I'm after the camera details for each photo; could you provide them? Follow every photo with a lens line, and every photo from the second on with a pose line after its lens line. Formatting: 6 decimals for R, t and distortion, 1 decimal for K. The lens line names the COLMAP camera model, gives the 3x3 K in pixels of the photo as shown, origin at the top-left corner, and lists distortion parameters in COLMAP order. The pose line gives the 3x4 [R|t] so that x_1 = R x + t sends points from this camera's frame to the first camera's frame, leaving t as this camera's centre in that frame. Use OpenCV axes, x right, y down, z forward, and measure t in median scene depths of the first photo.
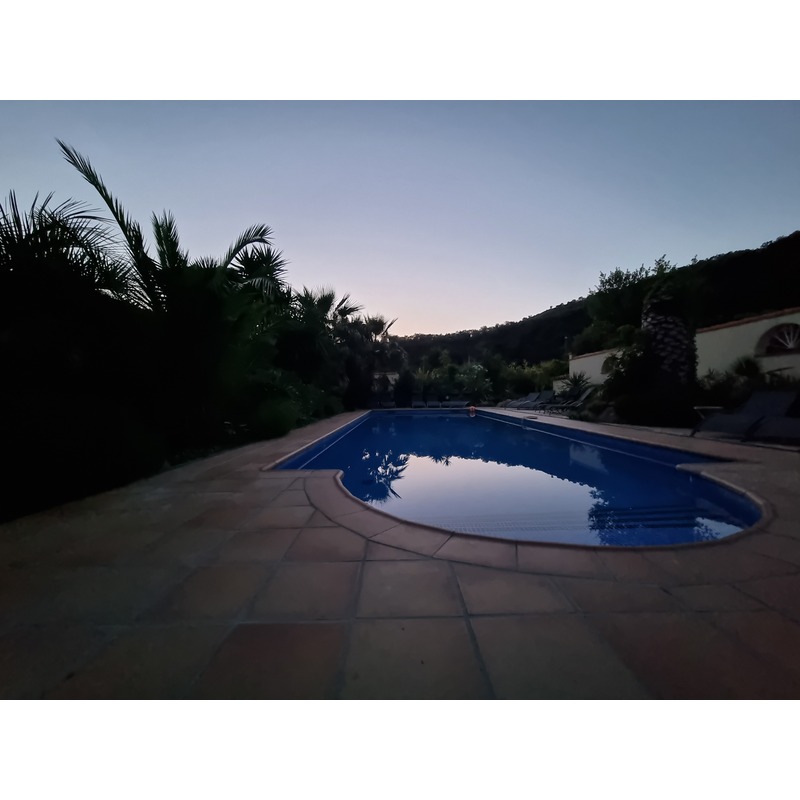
lens RADIAL K [[325.7, 0, 397.7], [0, 325.7, 401.2], [0, 0, 1]] dist [-0.001028, -0.000358]
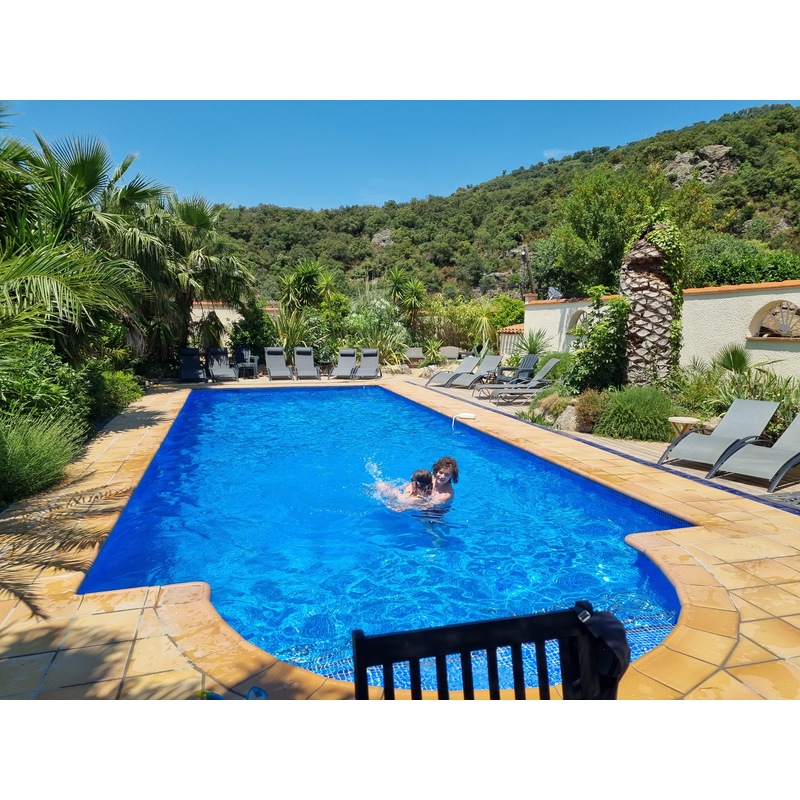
lens RADIAL K [[595.2, 0, 406.6], [0, 595.2, 415.8], [0, 0, 1]] dist [0.055566, -0.029429]
pose [[0.958472, -0.018823, 0.284564, -0.048535], [-0.017773, 0.991938, 0.125475, -0.122252], [-0.284632, -0.125321, 0.950410, -0.117378]]
